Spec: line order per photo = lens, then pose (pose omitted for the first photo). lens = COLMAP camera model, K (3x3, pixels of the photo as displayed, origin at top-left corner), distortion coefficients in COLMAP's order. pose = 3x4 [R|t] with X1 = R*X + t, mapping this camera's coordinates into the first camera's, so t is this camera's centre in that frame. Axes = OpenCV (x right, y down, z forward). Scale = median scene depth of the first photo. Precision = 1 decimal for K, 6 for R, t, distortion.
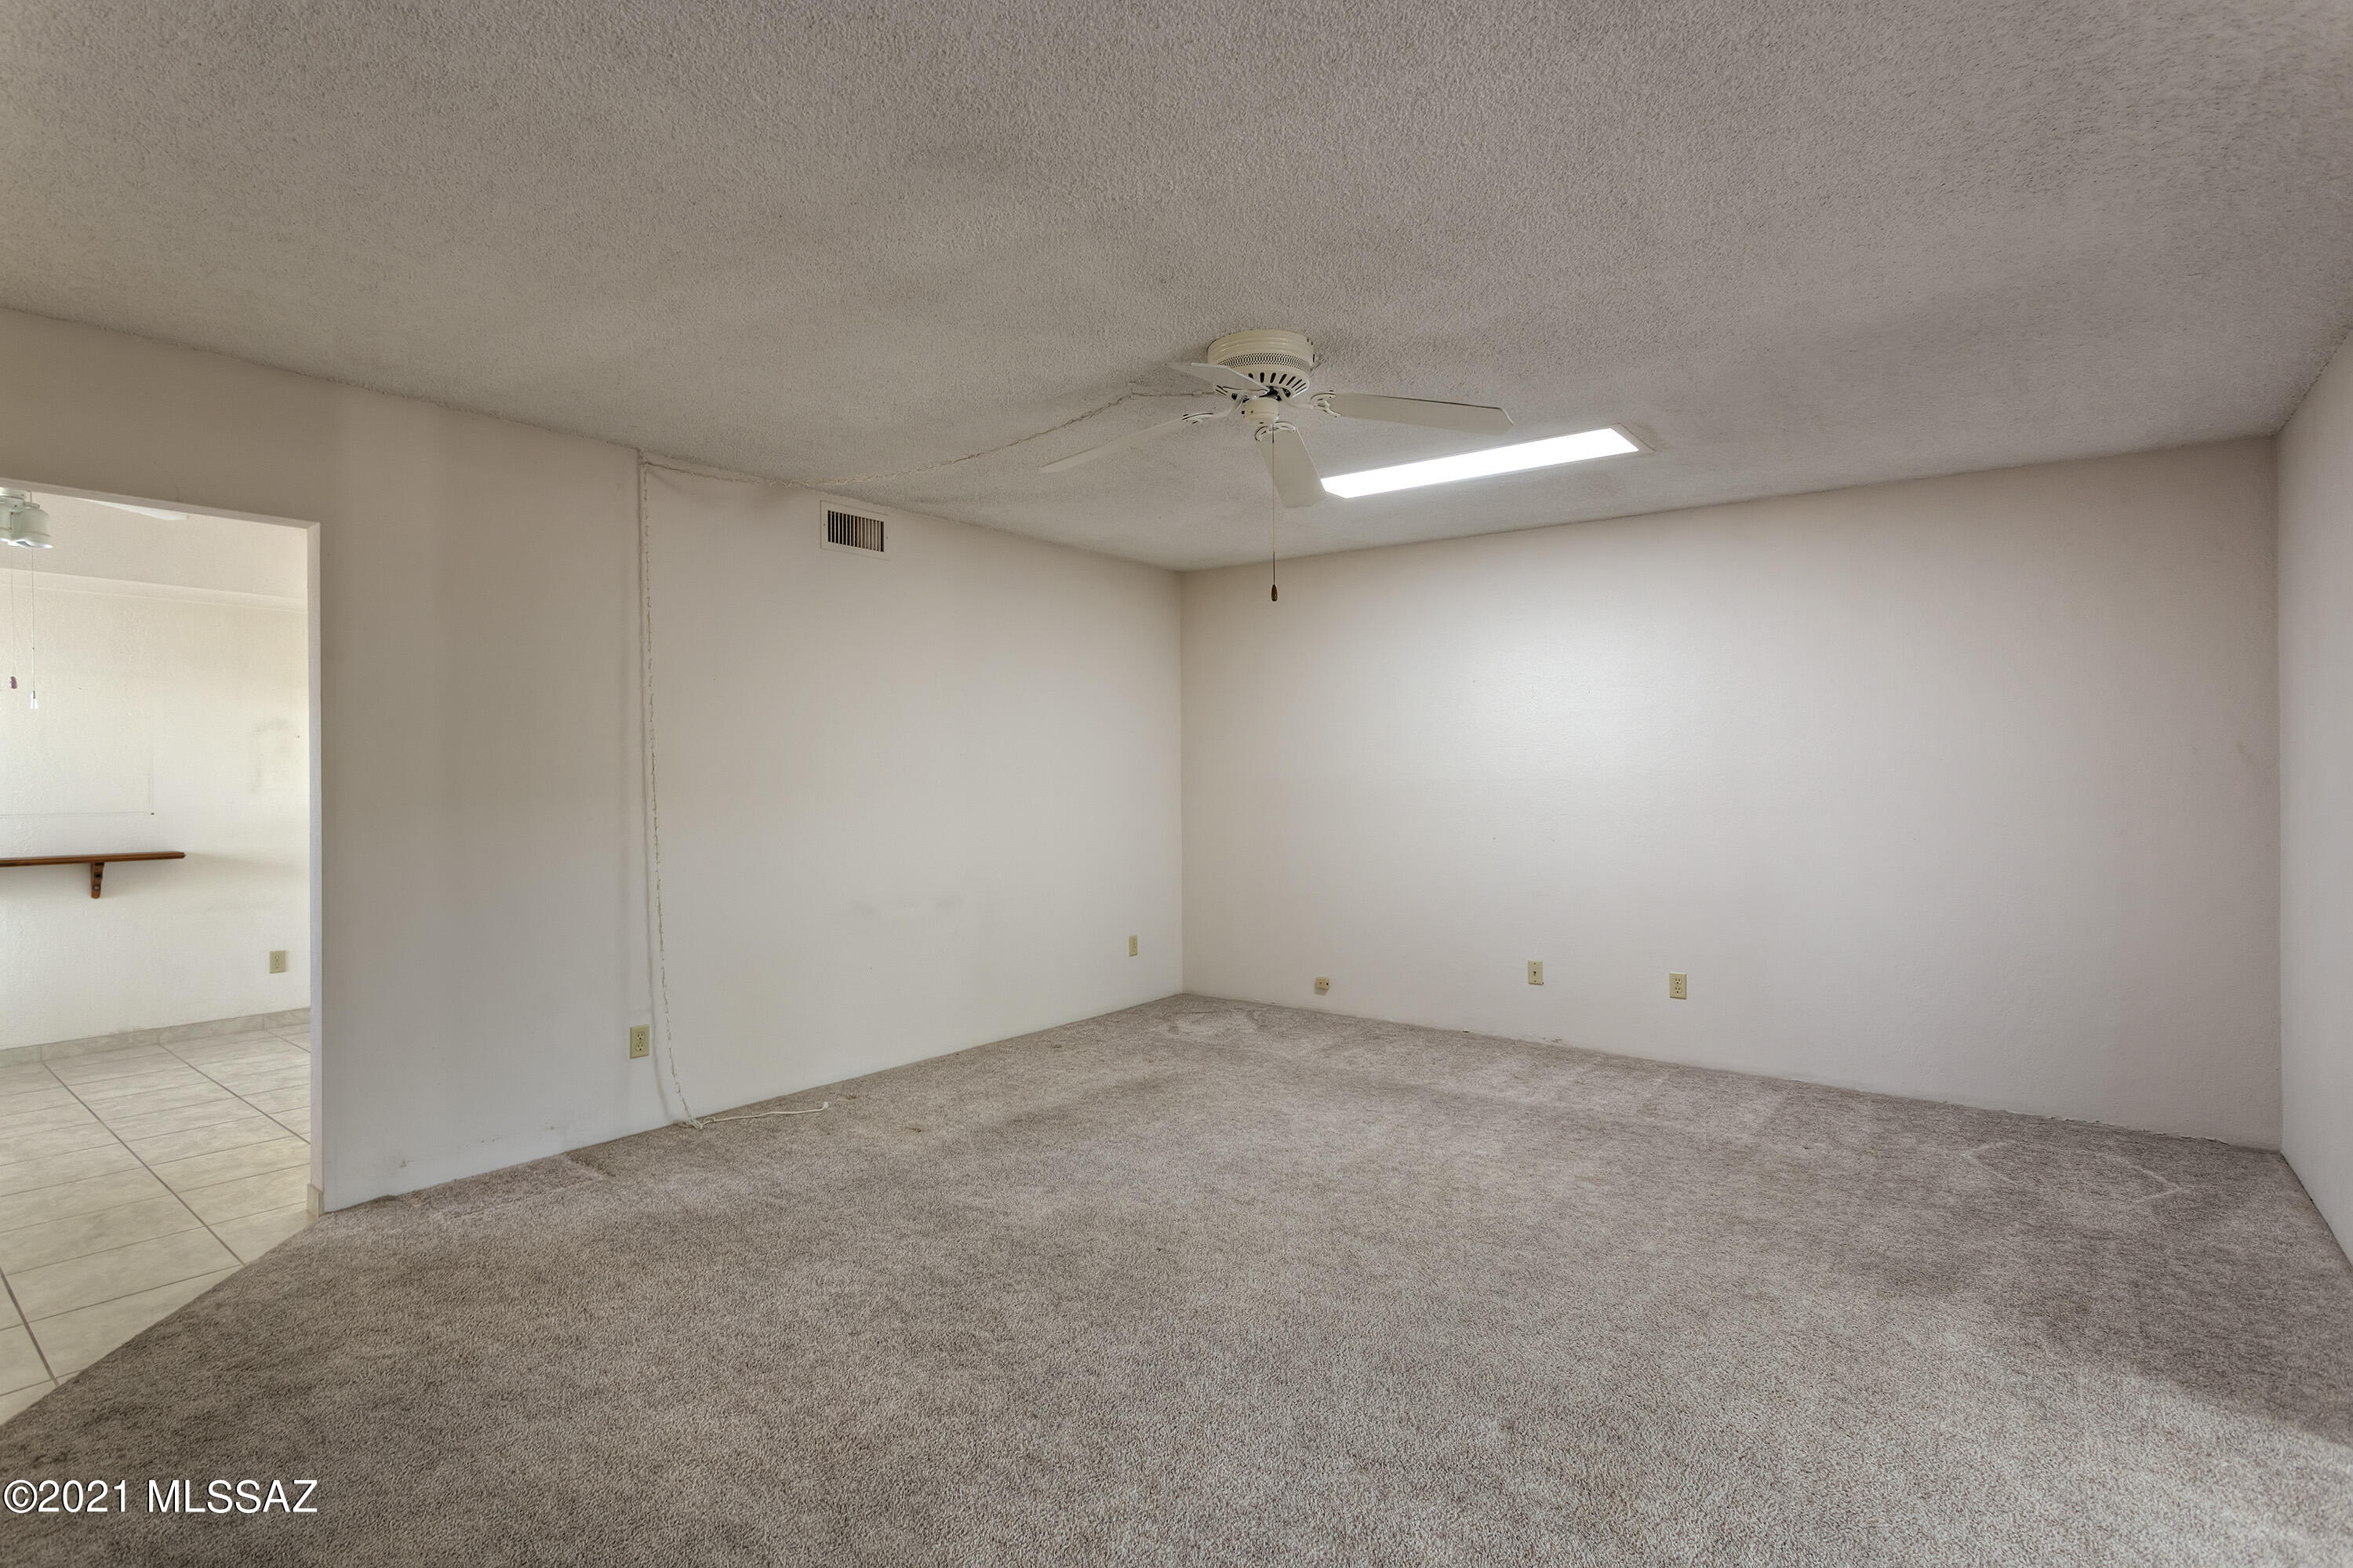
lens RADIAL K [[1134.8, 0, 1154.3], [0, 1134.8, 787.4], [0, 0, 1]] dist [0.006144, 0.000923]
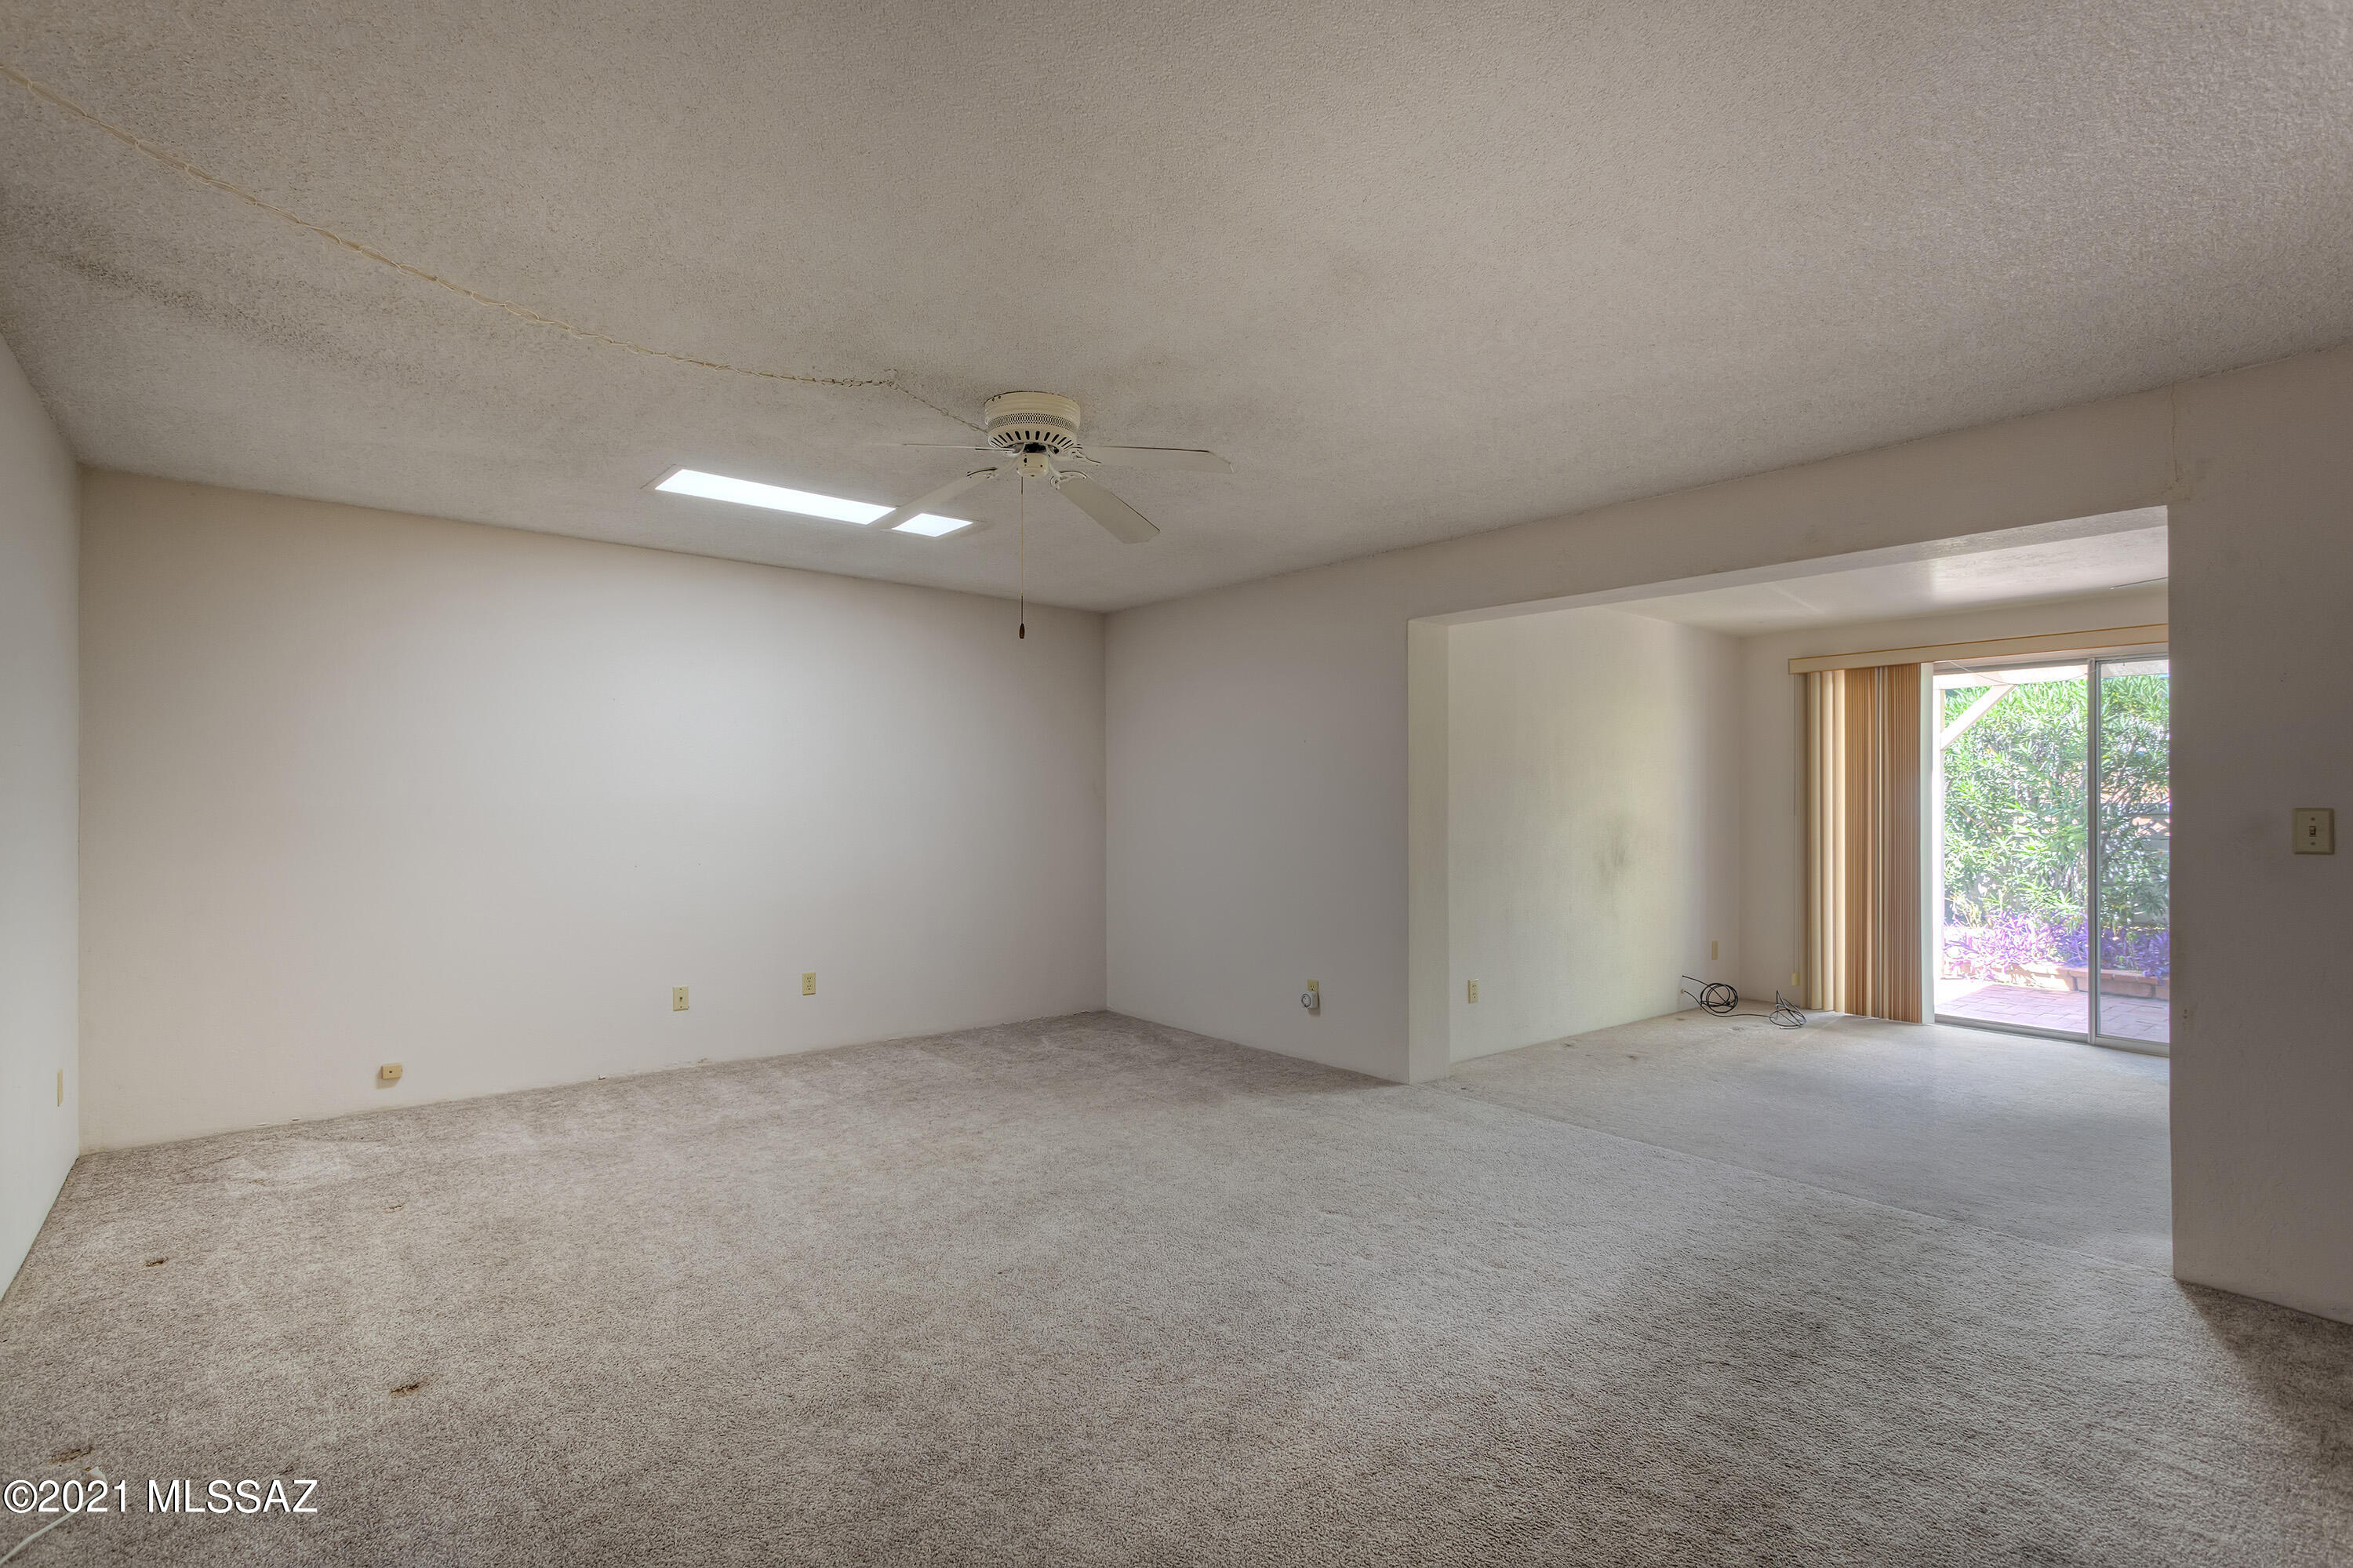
lens RADIAL K [[1134.8, 0, 1153.3], [0, 1134.8, 788.7], [0, 0, 1]] dist [0.006144, 0.000923]
pose [[0.220964, 0.018238, 0.975111, -0.756314], [0.006630, 0.999774, -0.020201, 0.003000], [-0.975259, 0.010929, 0.220793, 0.518112]]
